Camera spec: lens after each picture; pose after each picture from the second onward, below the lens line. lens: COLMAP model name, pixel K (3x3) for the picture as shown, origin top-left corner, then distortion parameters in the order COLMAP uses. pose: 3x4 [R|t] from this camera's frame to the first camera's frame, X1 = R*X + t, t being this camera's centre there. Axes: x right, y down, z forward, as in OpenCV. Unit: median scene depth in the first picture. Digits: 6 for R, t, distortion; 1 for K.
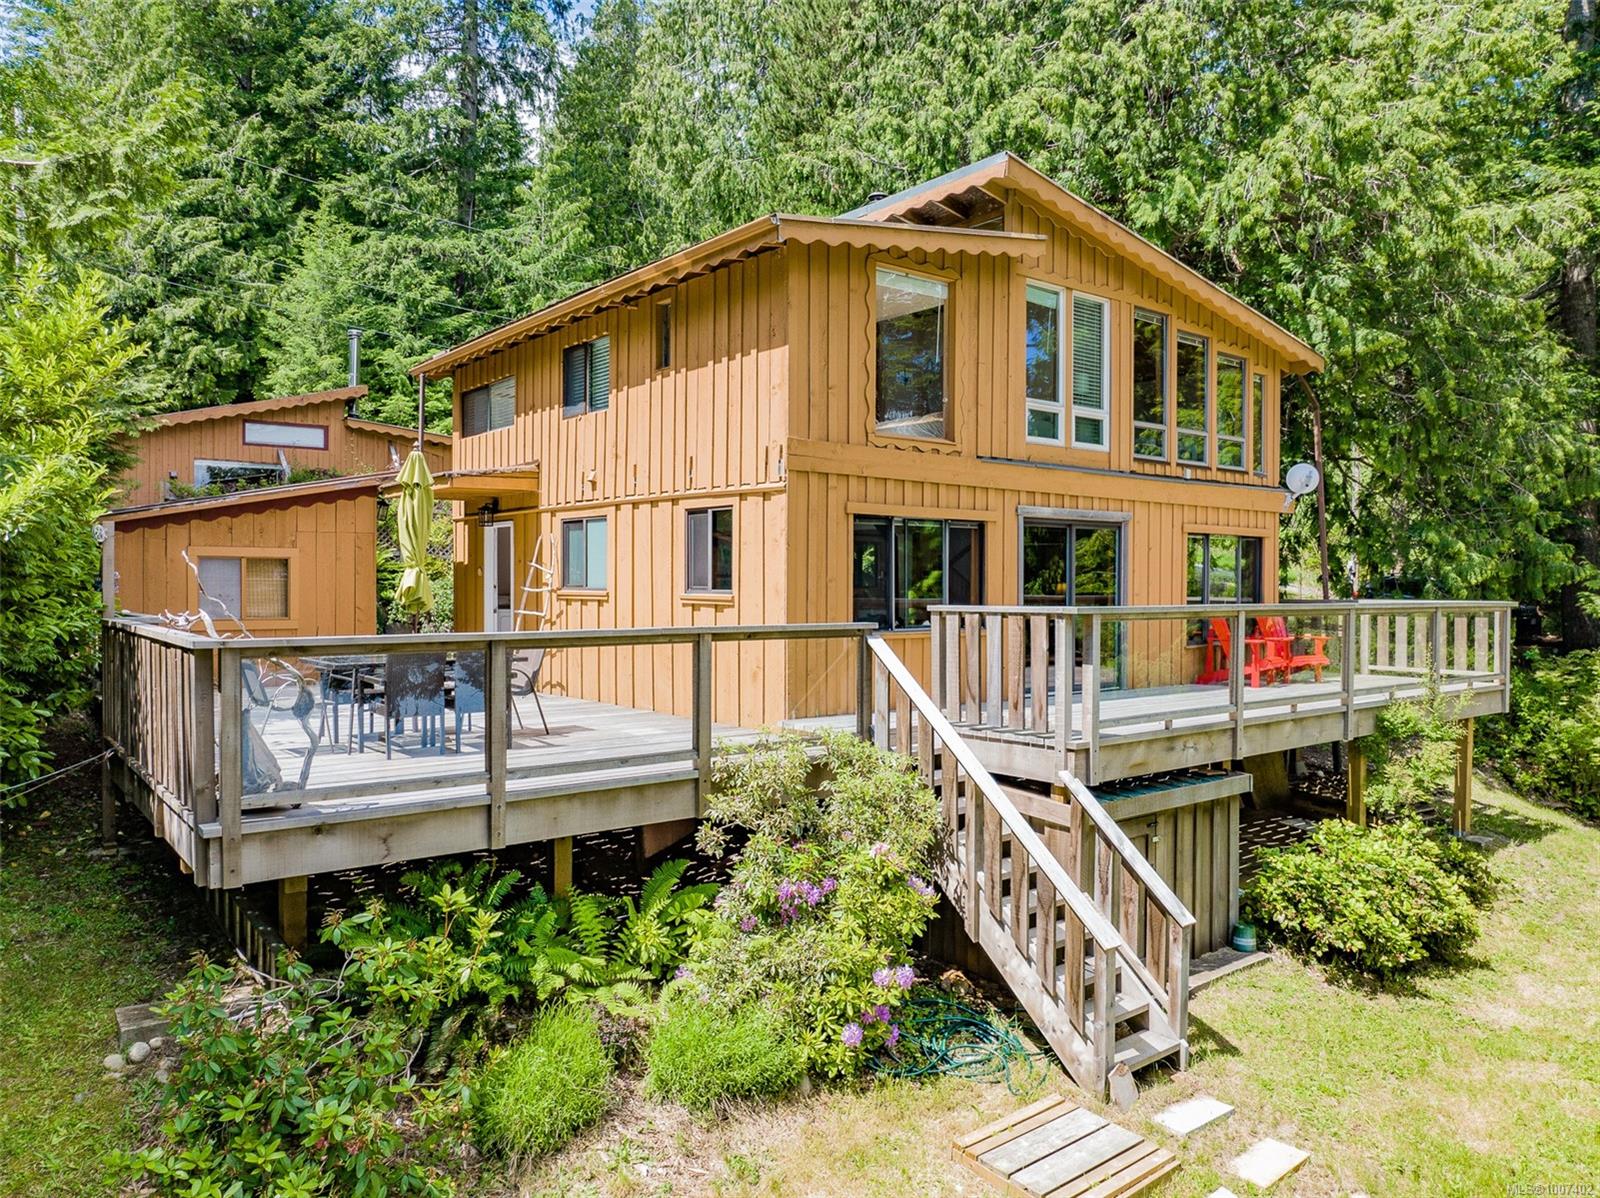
lens RADIAL K [[1126.0, 0, 801.3], [0, 1126.0, 594.1], [0, 0, 1]] dist [-0.028398, -0.021835]
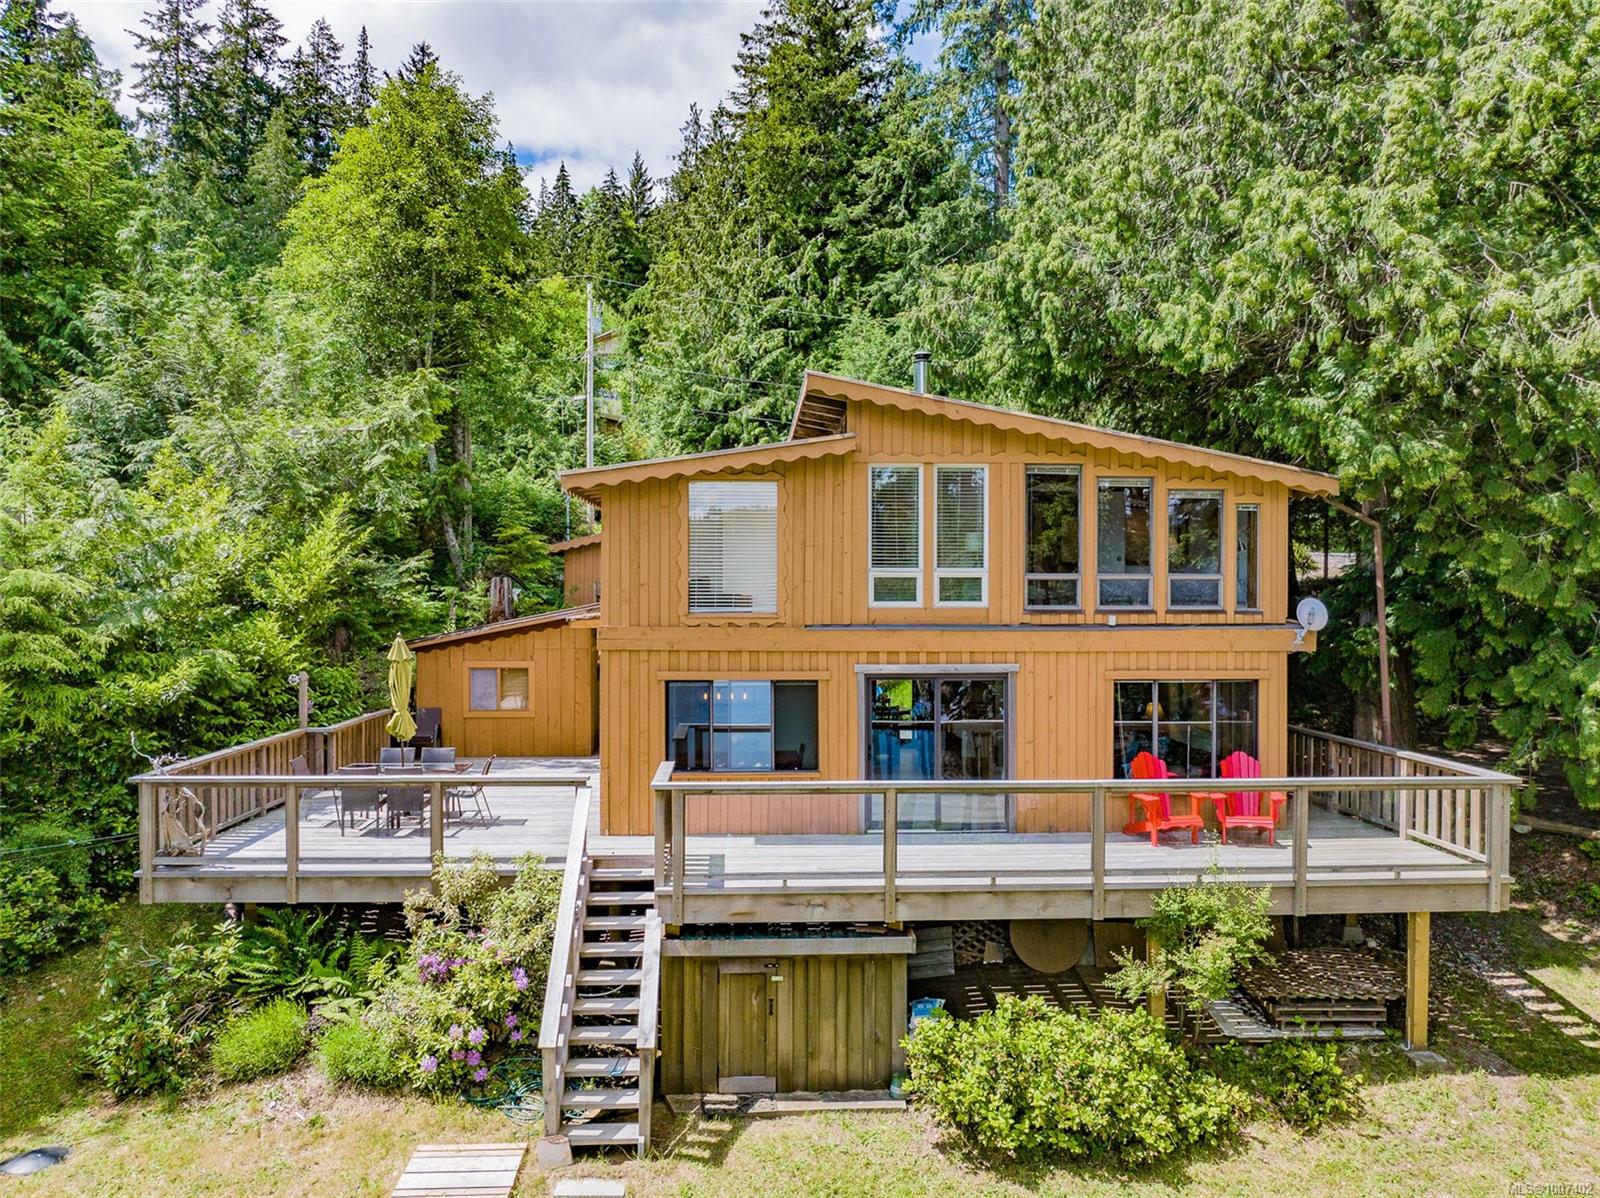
lens RADIAL K [[1126.0, 0, 802.2], [0, 1126.0, 591.6], [0, 0, 1]] dist [-0.028398, -0.021835]
pose [[0.813710, -0.003207, -0.581263, 0.635056], [-0.004814, 0.999913, -0.012256, -0.108513], [0.581252, 0.012771, 0.813624, 0.029192]]
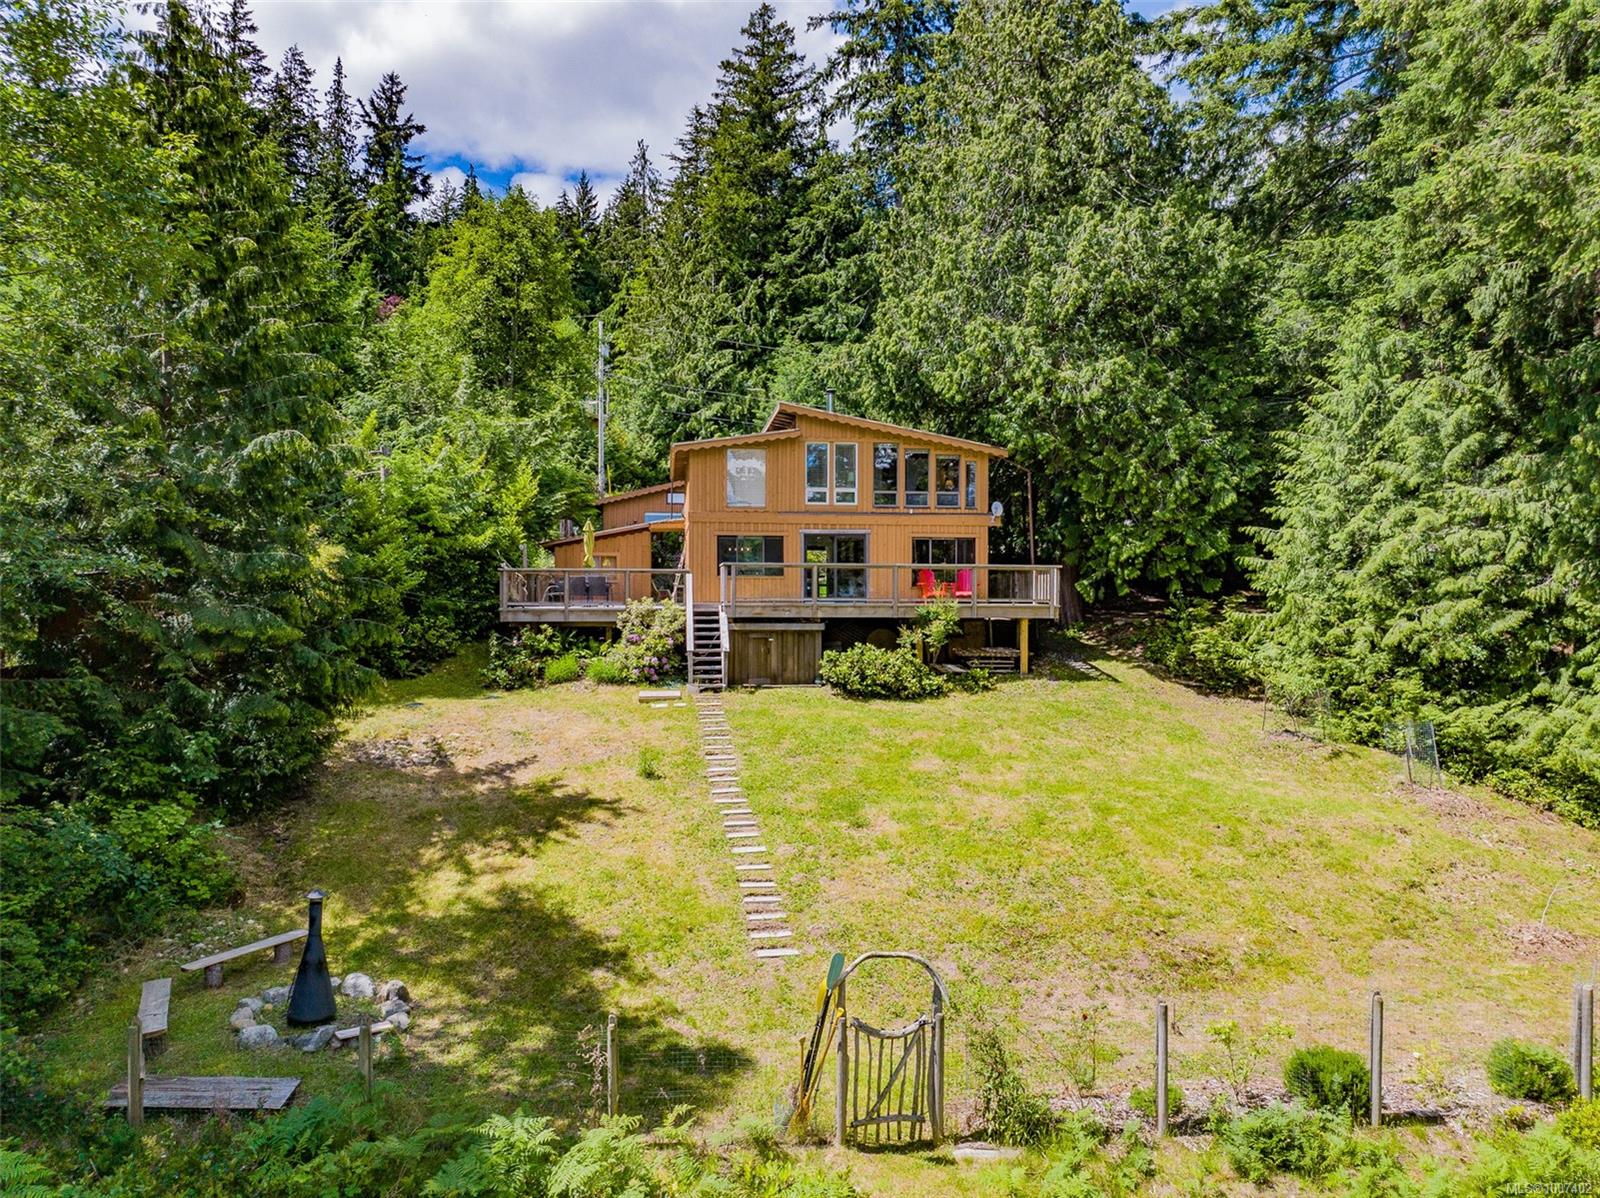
lens RADIAL K [[1126.0, 0, 792.8], [0, 1126.0, 599.7], [0, 0, 1]] dist [-0.028398, -0.021835]
pose [[0.846979, 0.002207, -0.531622, 1.230965], [-0.005323, 0.999976, -0.004328, 0.075879], [0.531600, 0.006496, 0.846971, -0.962432]]
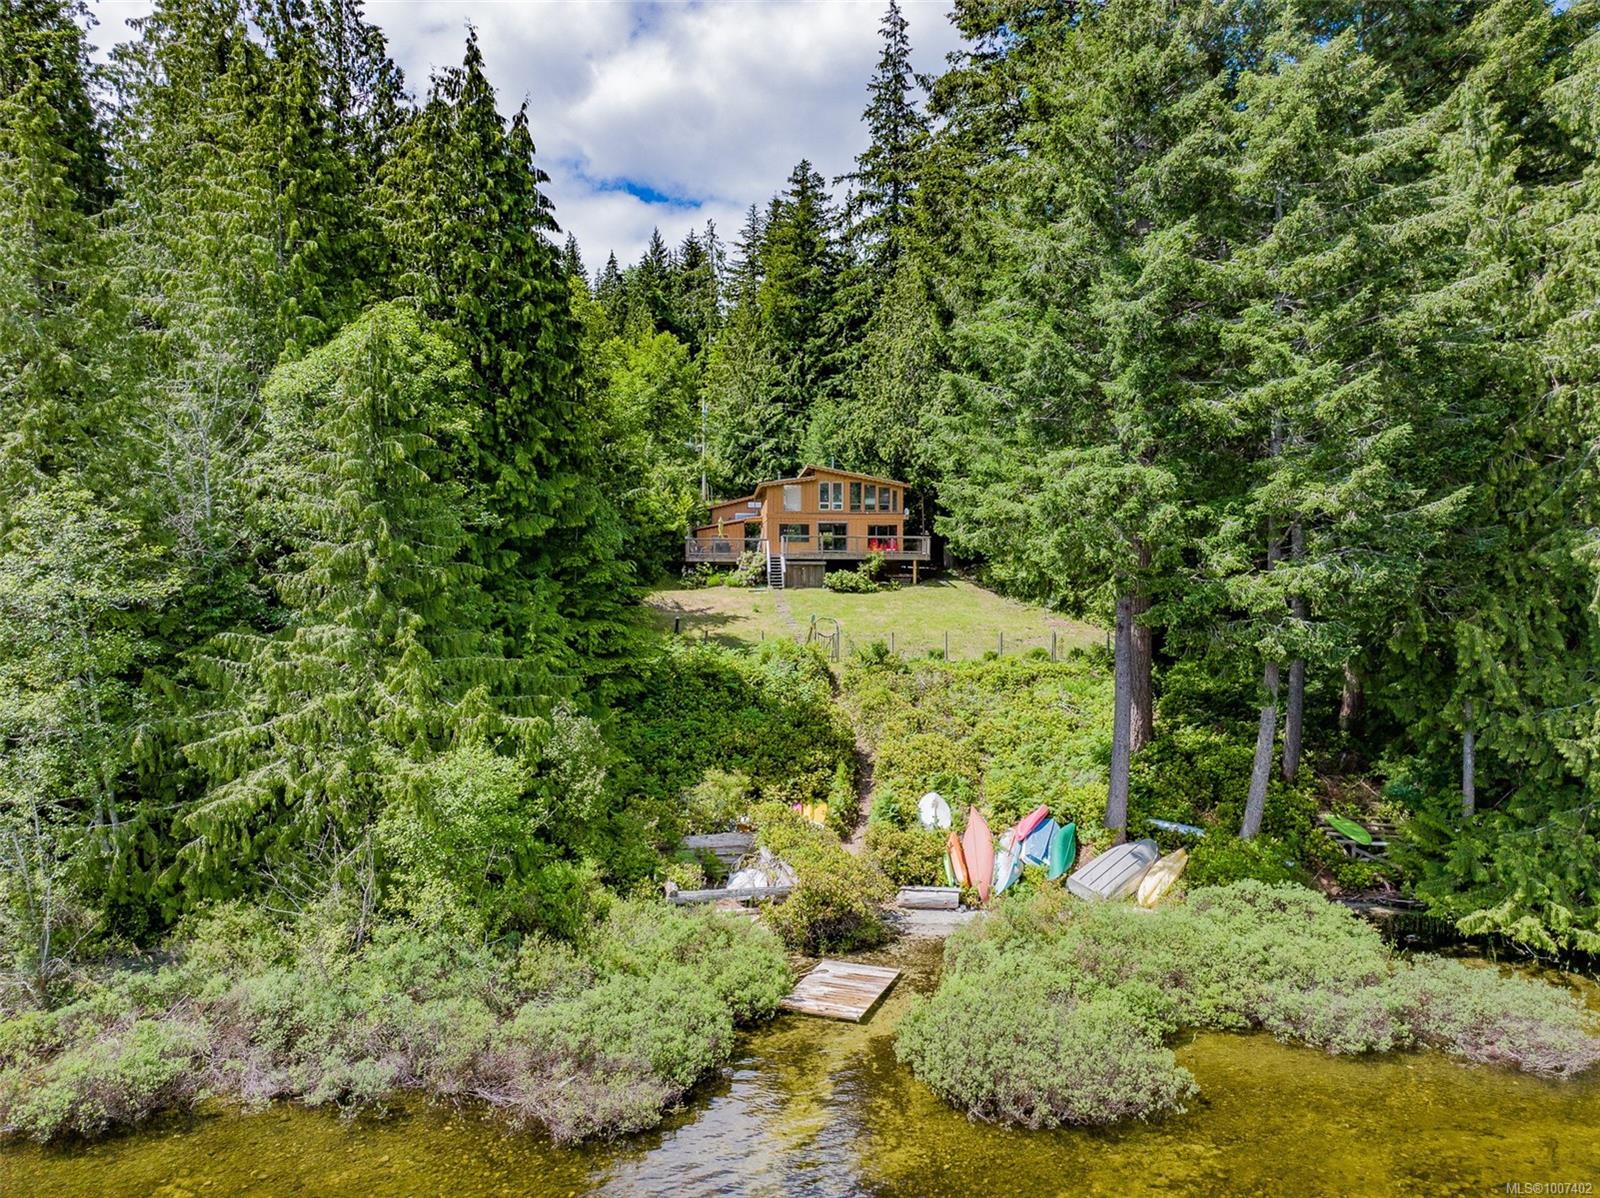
lens RADIAL K [[1126.0, 0, 791.5], [0, 1126.0, 605.4], [0, 0, 1]] dist [-0.028398, -0.021835]
pose [[0.824436, 0.006434, -0.565919, 2.641721], [-0.004866, 0.999979, 0.004280, 0.260359], [0.565935, -0.000775, 0.824450, -3.023898]]
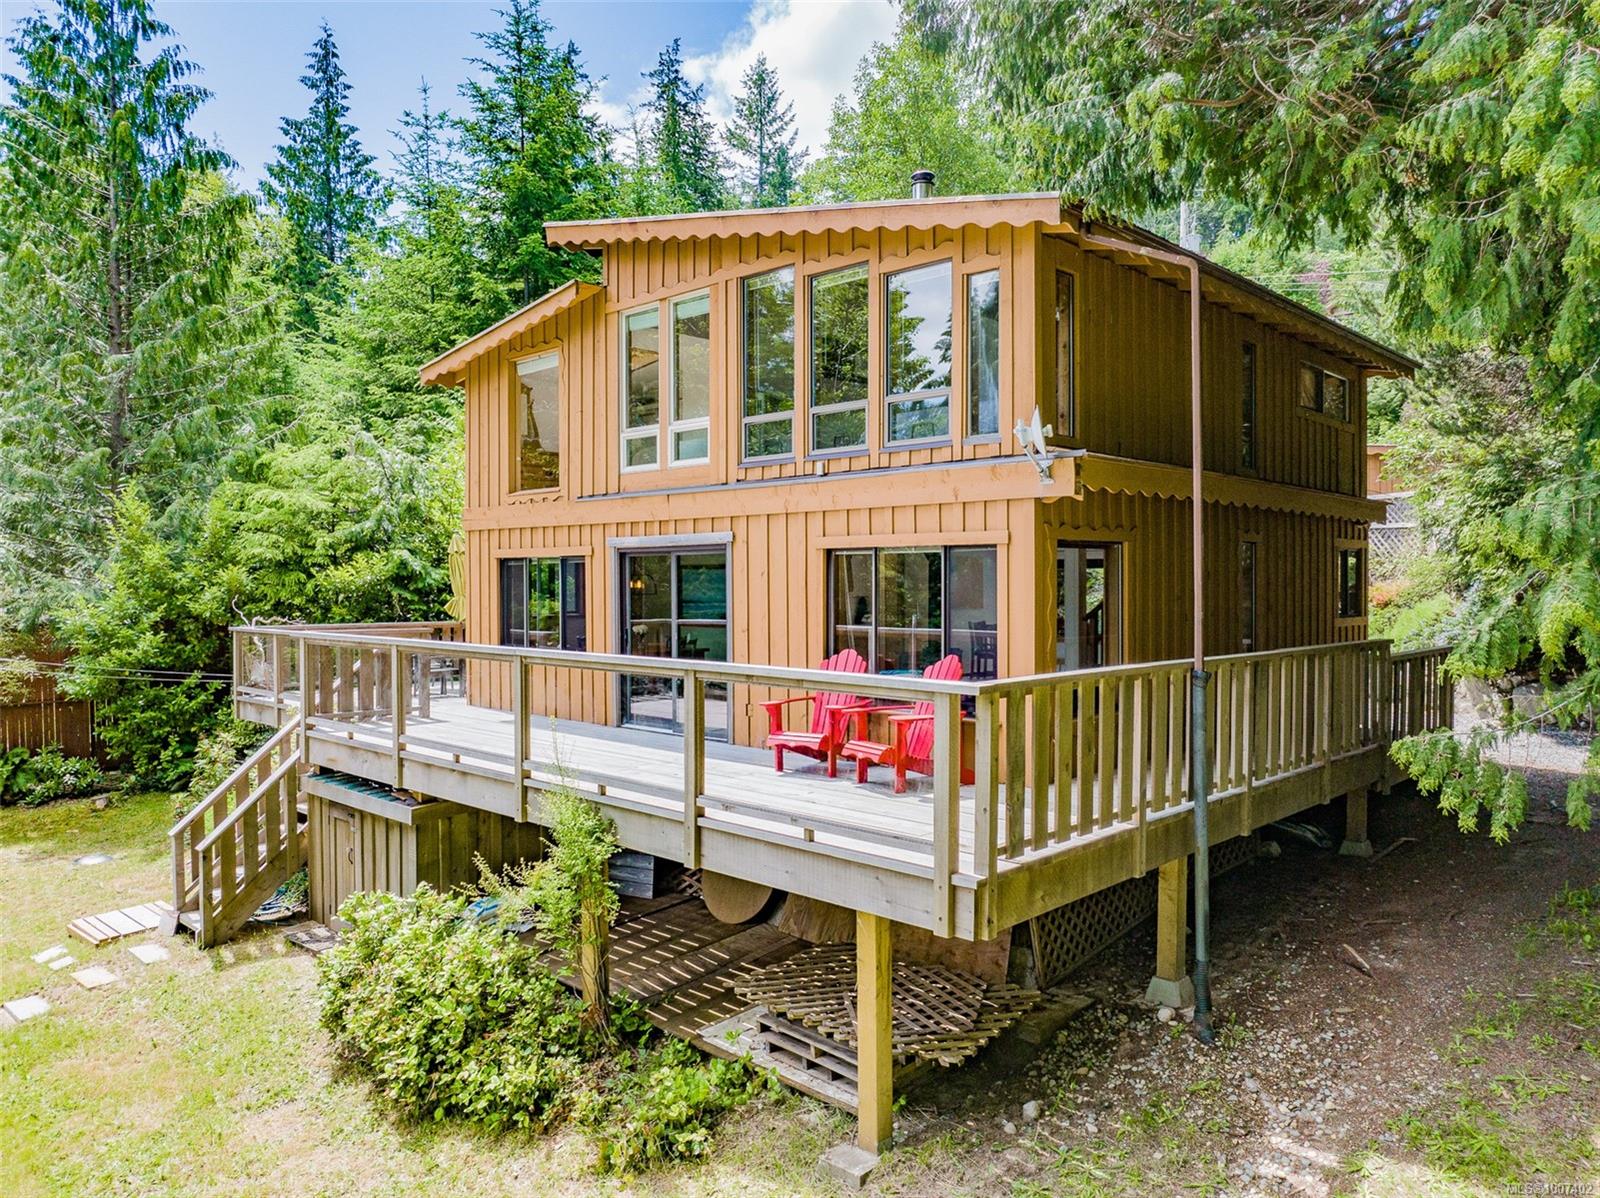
lens RADIAL K [[1126.0, 0, 801.0], [0, 1126.0, 609.6], [0, 0, 1]] dist [-0.028398, -0.021835]
pose [[0.140909, 0.012240, -0.989947, 0.963772], [-0.016628, 0.999812, 0.009995, -0.021090], [0.989883, 0.015052, 0.141086, 0.806166]]
